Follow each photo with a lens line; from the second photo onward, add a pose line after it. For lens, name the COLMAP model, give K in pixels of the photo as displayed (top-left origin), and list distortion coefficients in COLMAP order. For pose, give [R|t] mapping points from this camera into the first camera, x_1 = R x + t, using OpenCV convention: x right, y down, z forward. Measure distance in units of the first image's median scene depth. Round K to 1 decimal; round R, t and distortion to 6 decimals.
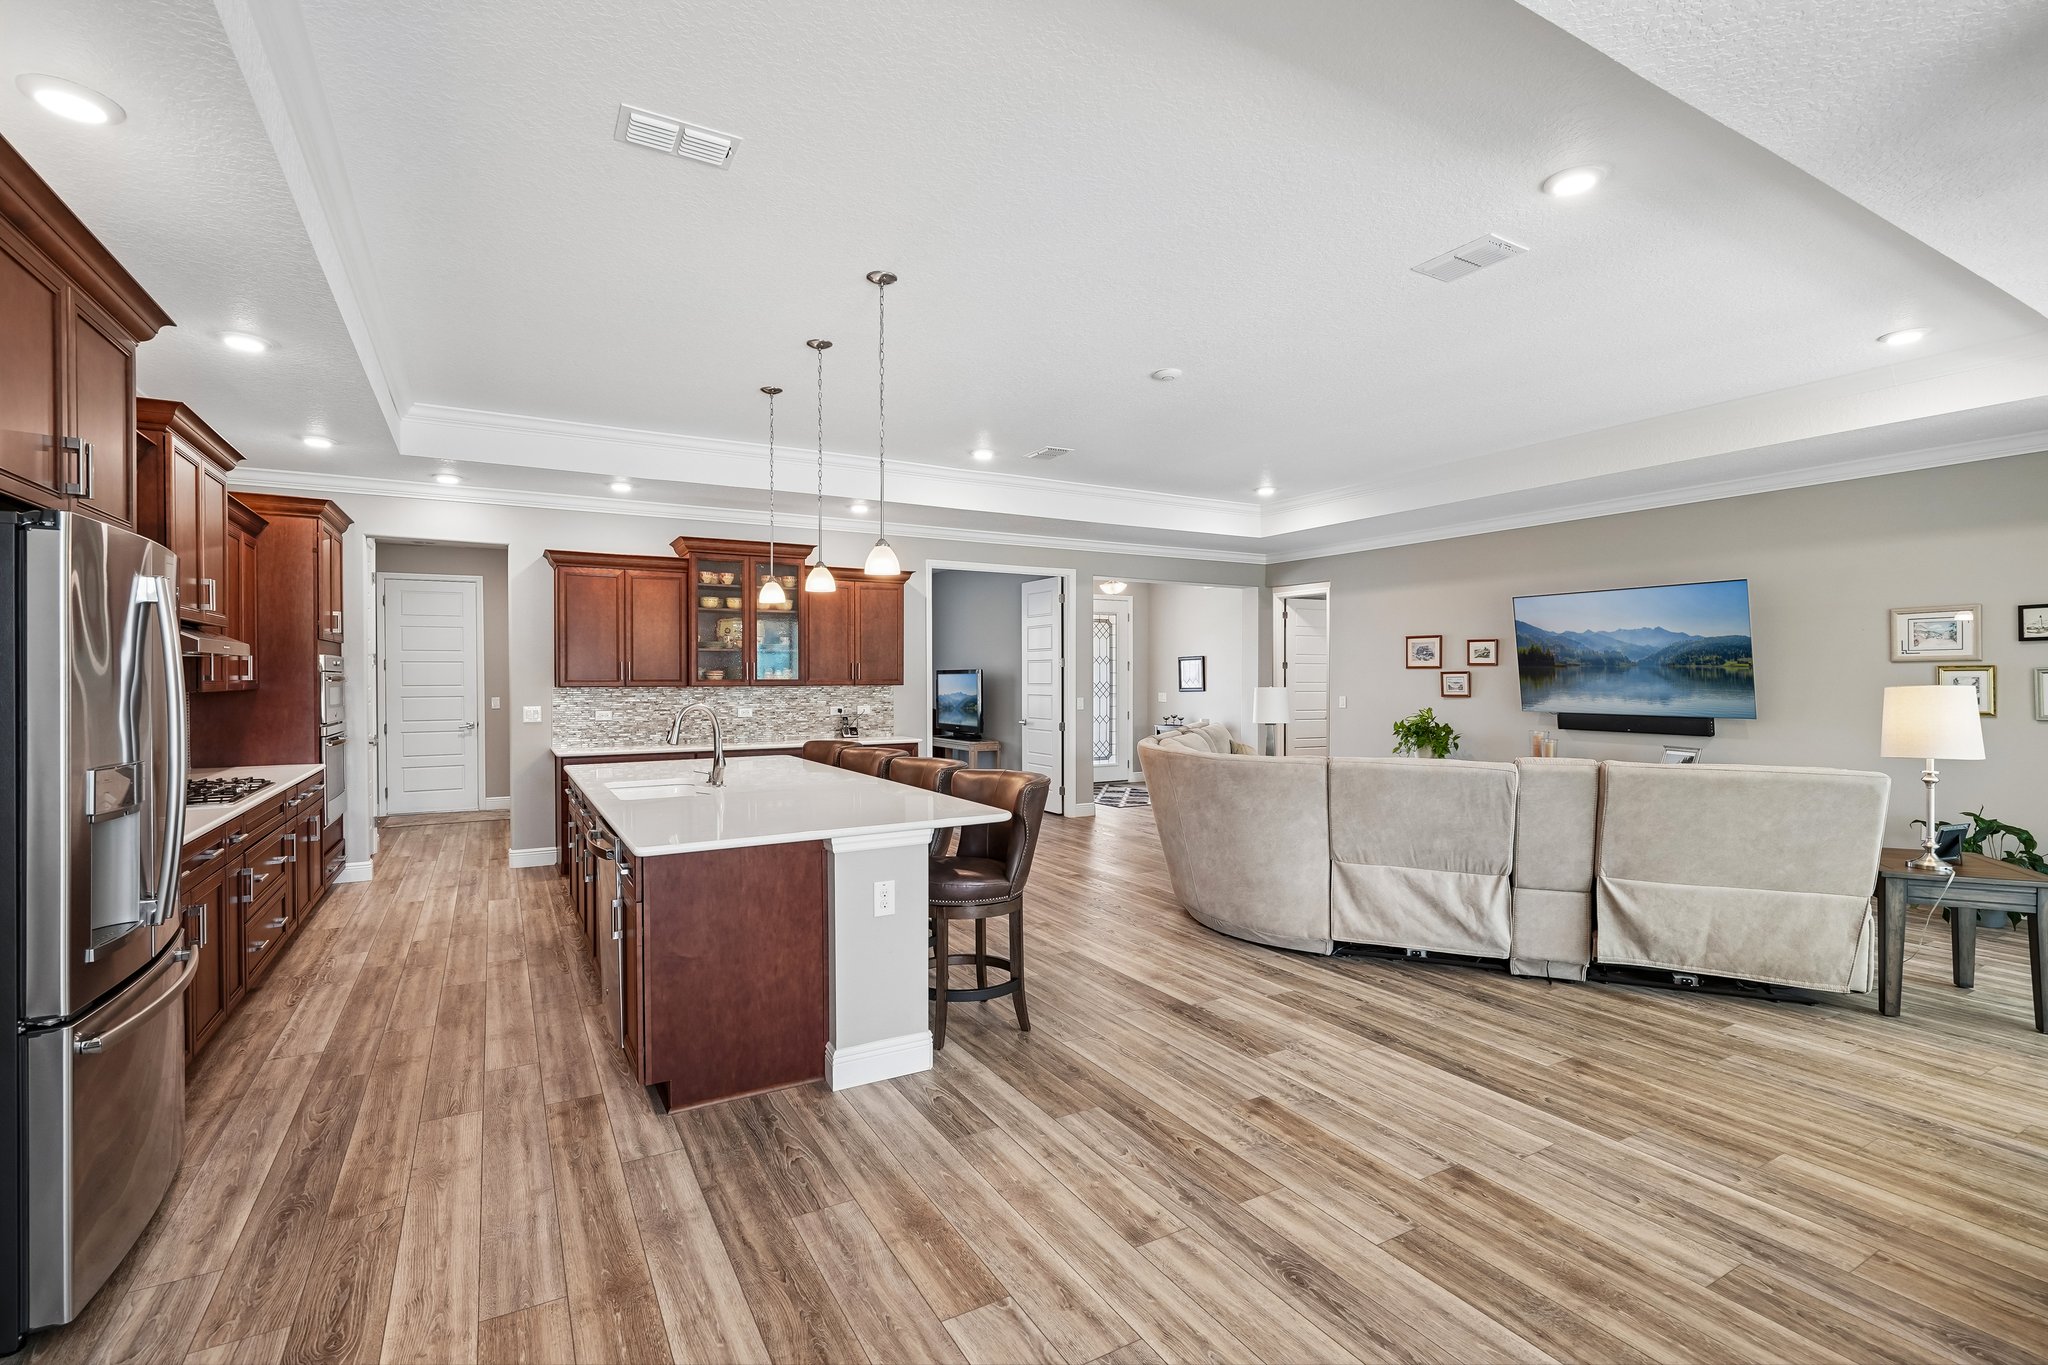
lens RADIAL K [[927.7, 0, 1035.0], [0, 927.7, 683.2], [0, 0, 1]] dist [-0.008096, 0.002888]
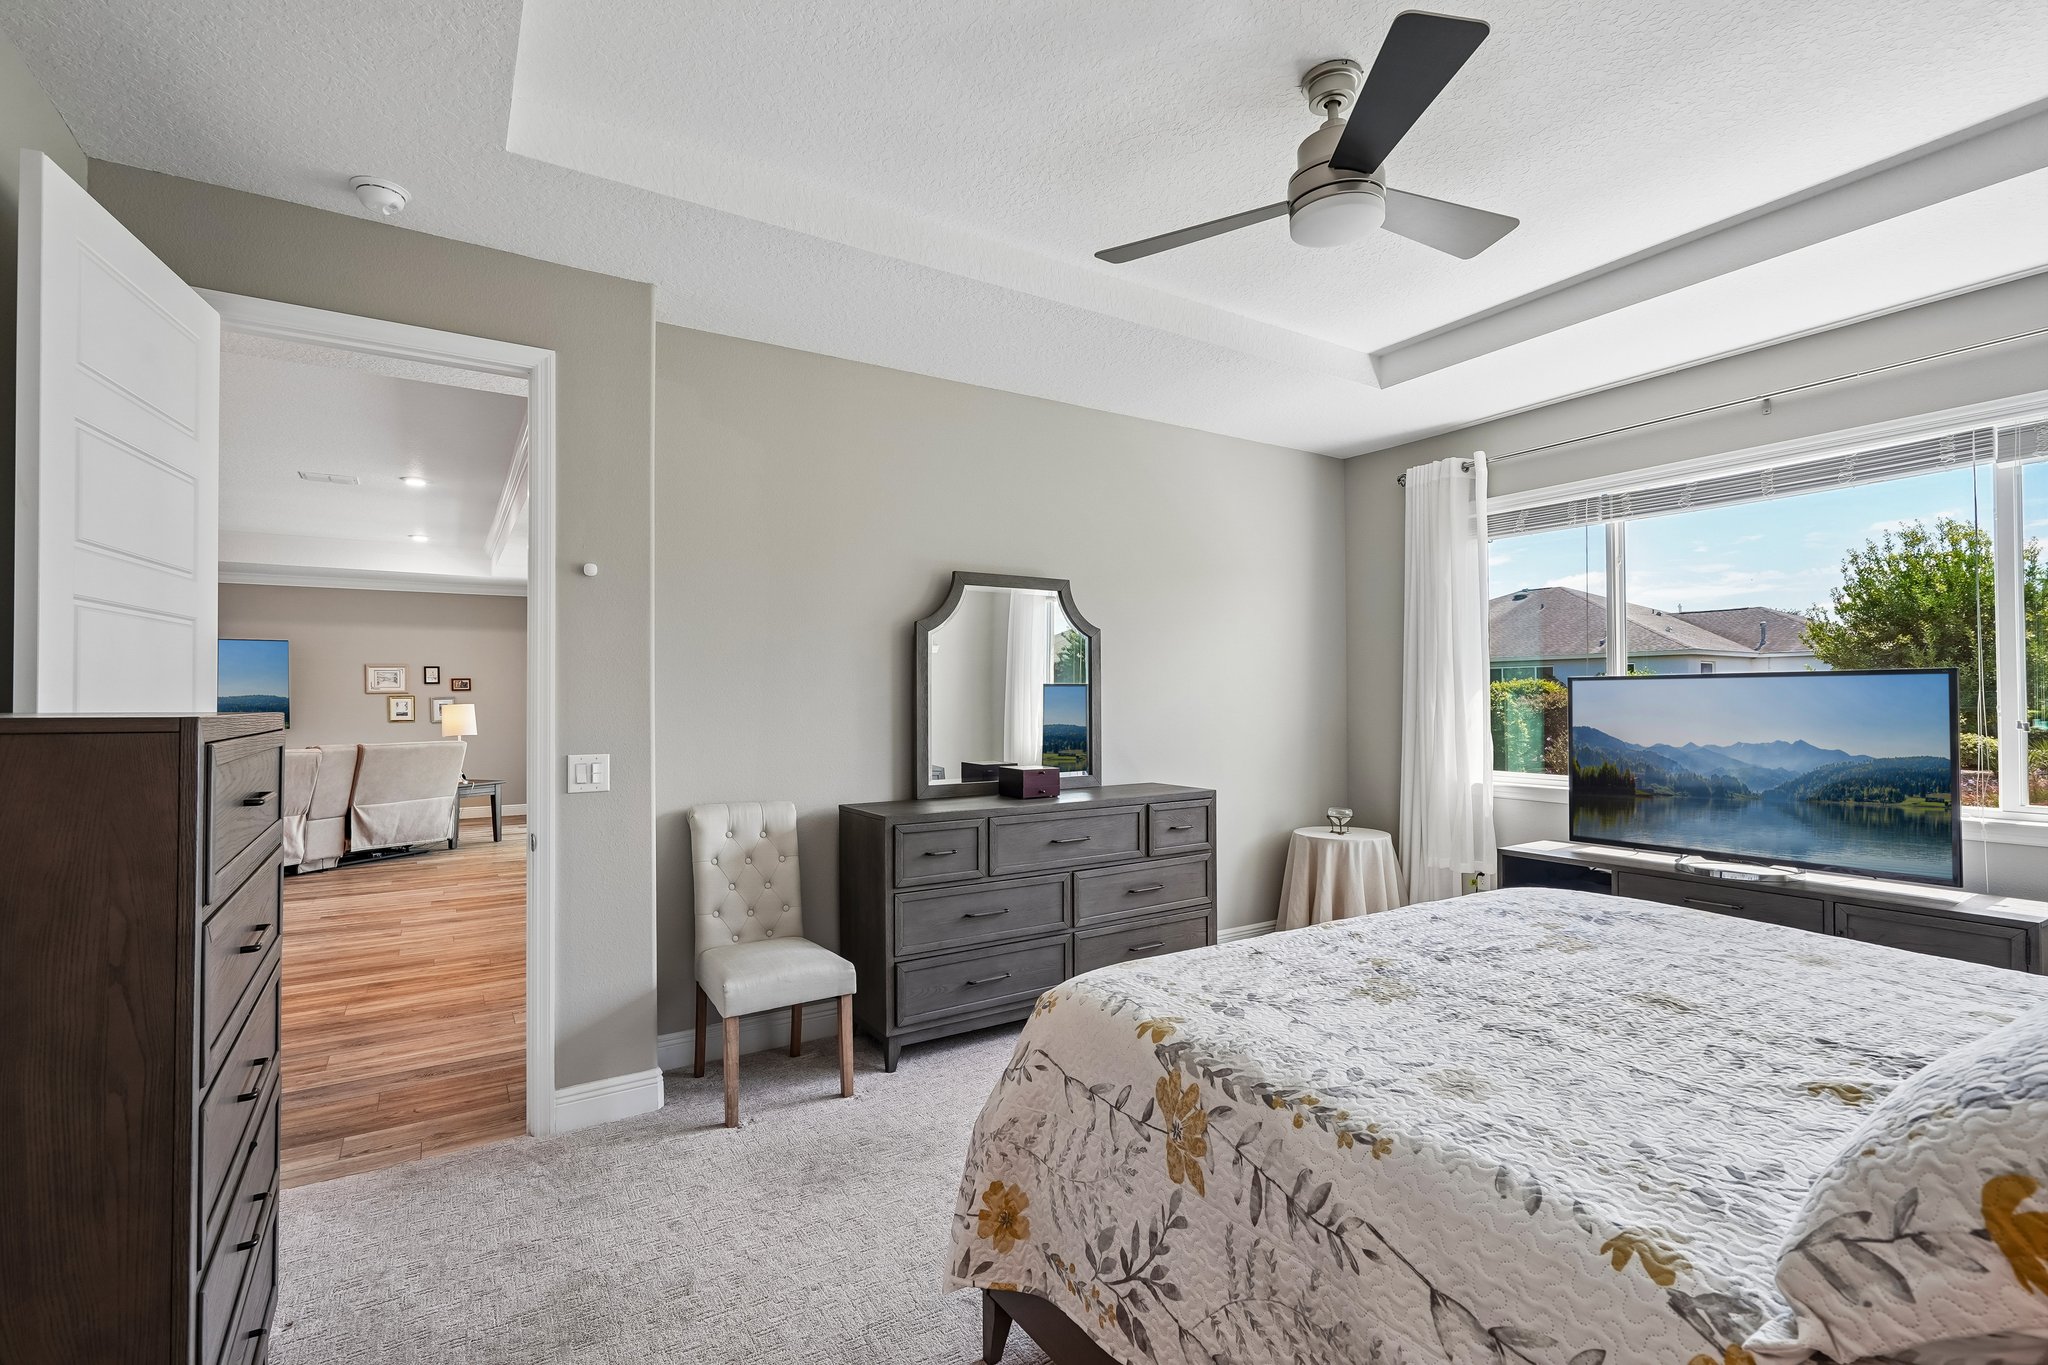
lens RADIAL K [[927.7, 0, 972.0], [0, 927.7, 697.5], [0, 0, 1]] dist [-0.008096, 0.002888]
pose [[-0.013466, 0.008472, 0.999873, -0.972369], [-0.002294, 0.999961, -0.008503, -0.001722], [-0.999907, -0.002408, -0.013446, -0.186761]]
